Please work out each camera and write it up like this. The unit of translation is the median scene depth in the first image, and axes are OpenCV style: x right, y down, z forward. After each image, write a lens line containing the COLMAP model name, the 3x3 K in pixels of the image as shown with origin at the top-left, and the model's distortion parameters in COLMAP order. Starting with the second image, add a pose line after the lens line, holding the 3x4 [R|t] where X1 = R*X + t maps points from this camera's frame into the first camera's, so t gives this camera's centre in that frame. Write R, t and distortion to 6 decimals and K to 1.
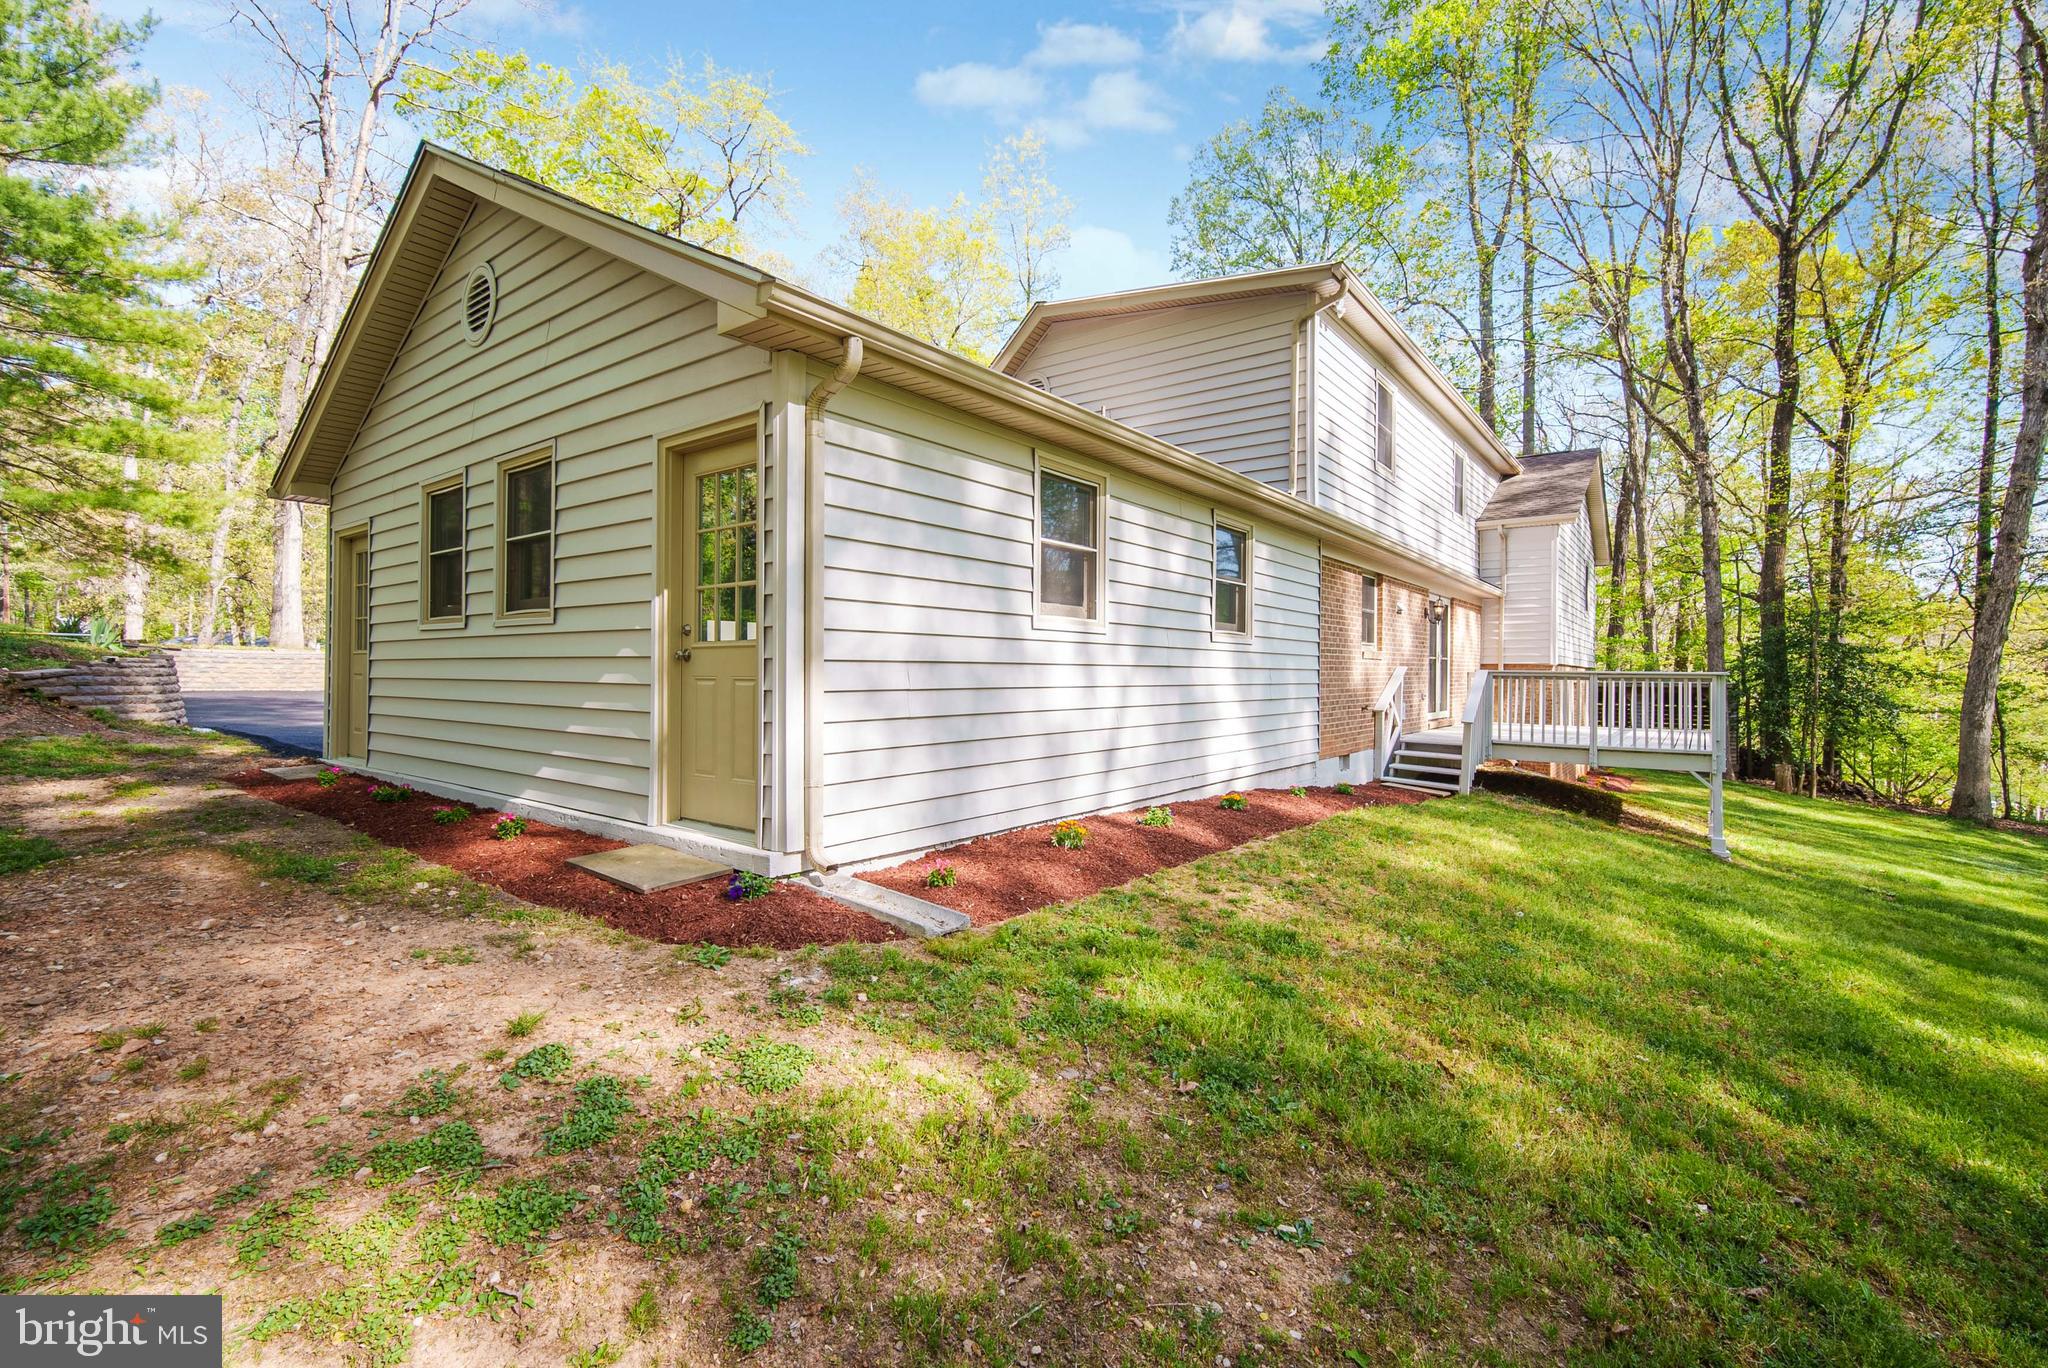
lens RADIAL K [[886.2, 0, 1024.0], [0, 886.2, 684.0], [0, 0, 1]] dist [-0.005944, 0.001167]
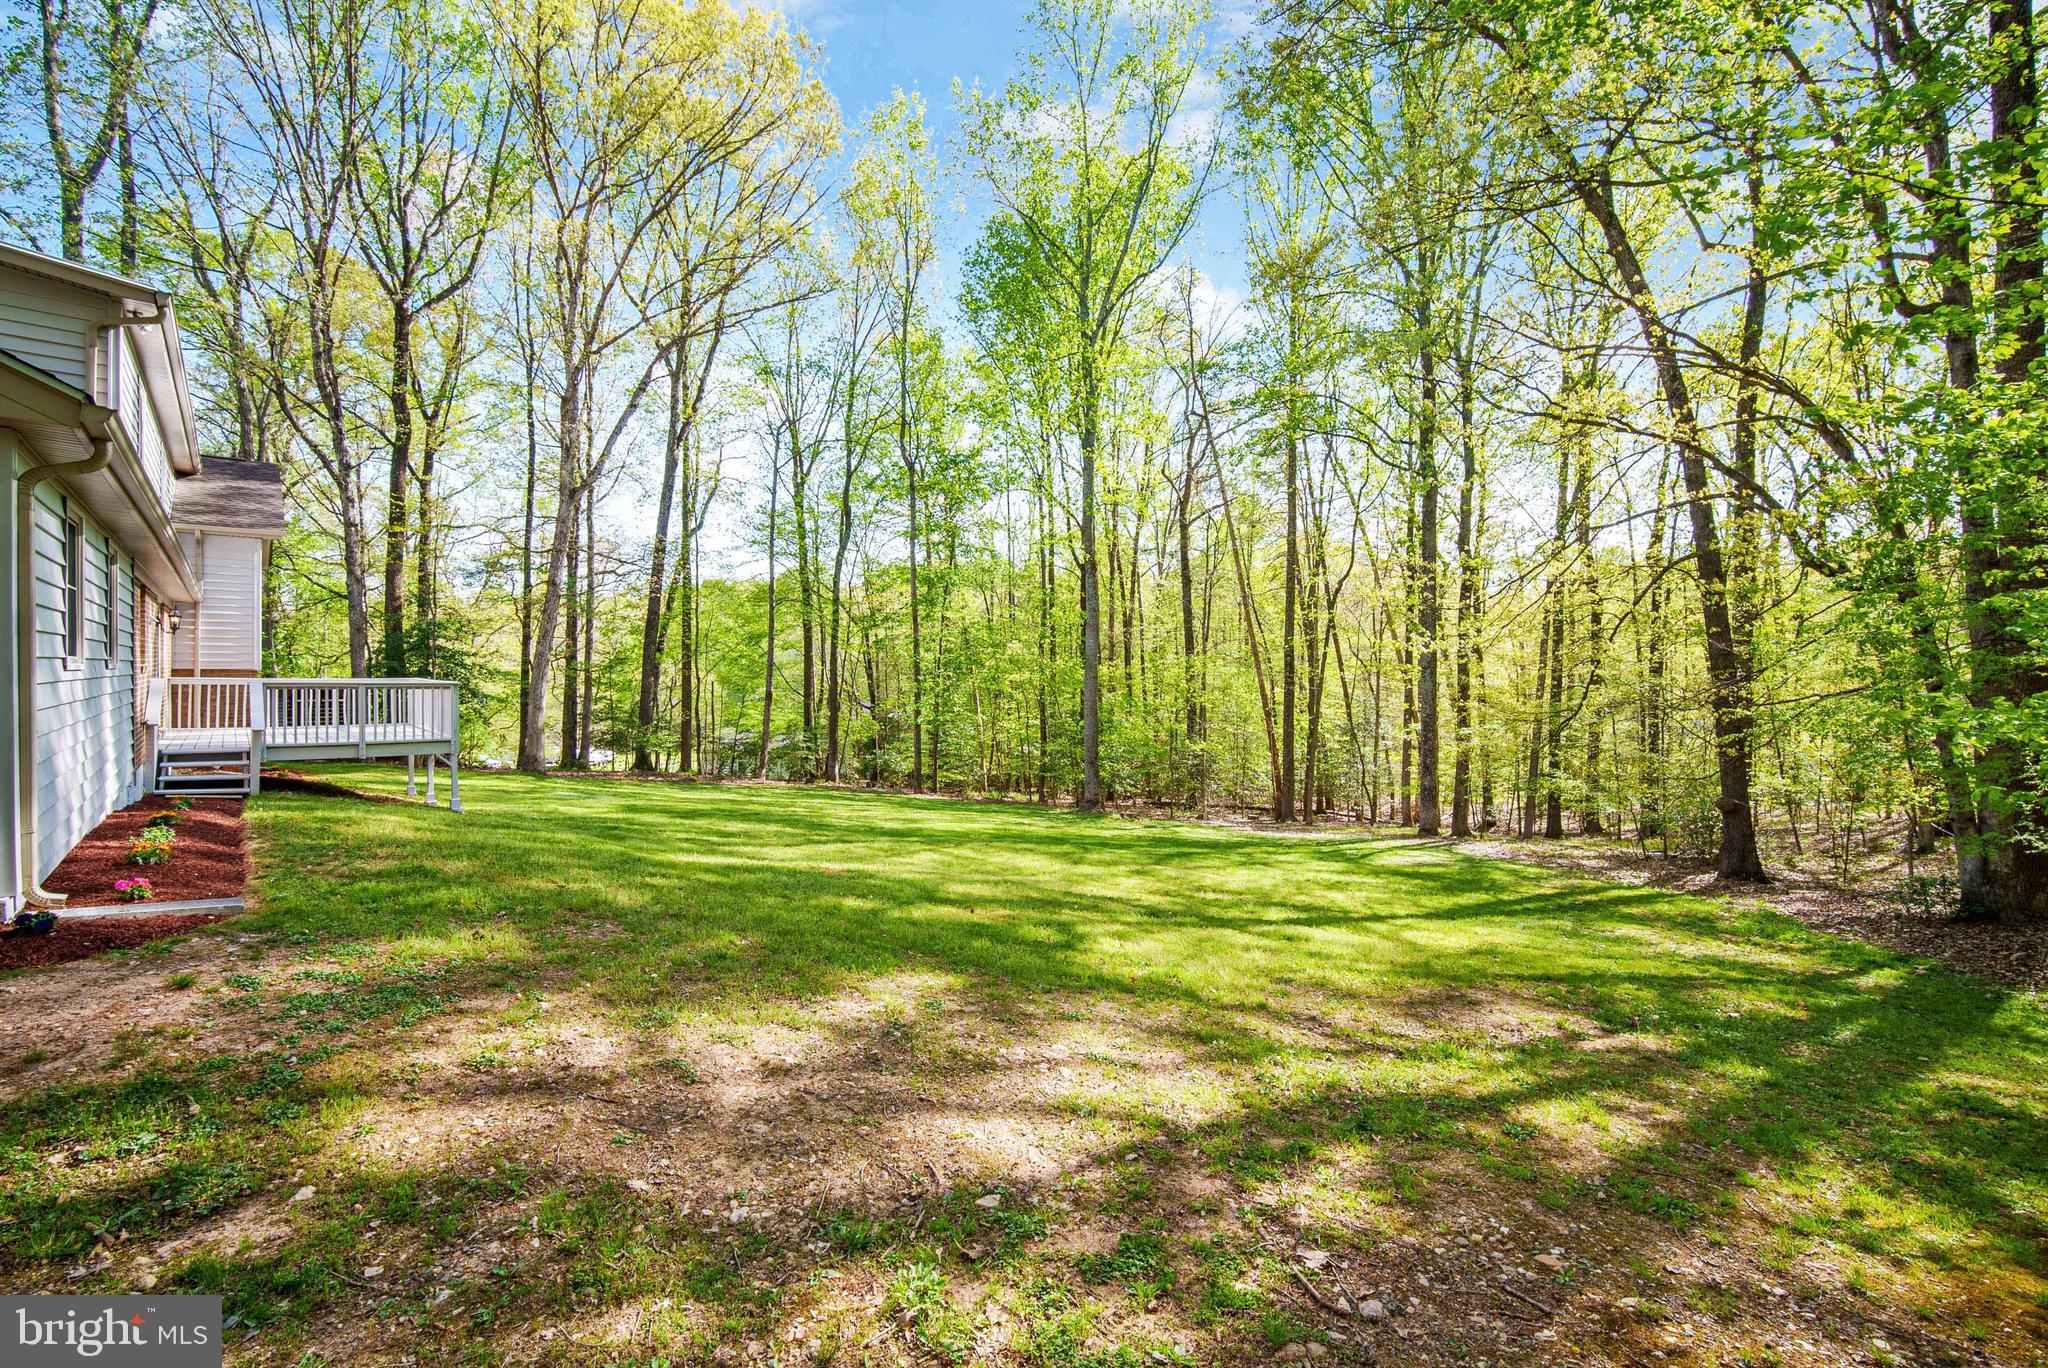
lens RADIAL K [[886.2, 0, 1024.0], [0, 886.2, 684.0], [0, 0, 1]] dist [-0.005944, 0.001167]
pose [[0.192092, -0.020142, 0.981170, -0.176771], [0.010902, 0.999771, 0.018390, -0.010465], [-0.981316, 0.007164, 0.192268, -0.062384]]
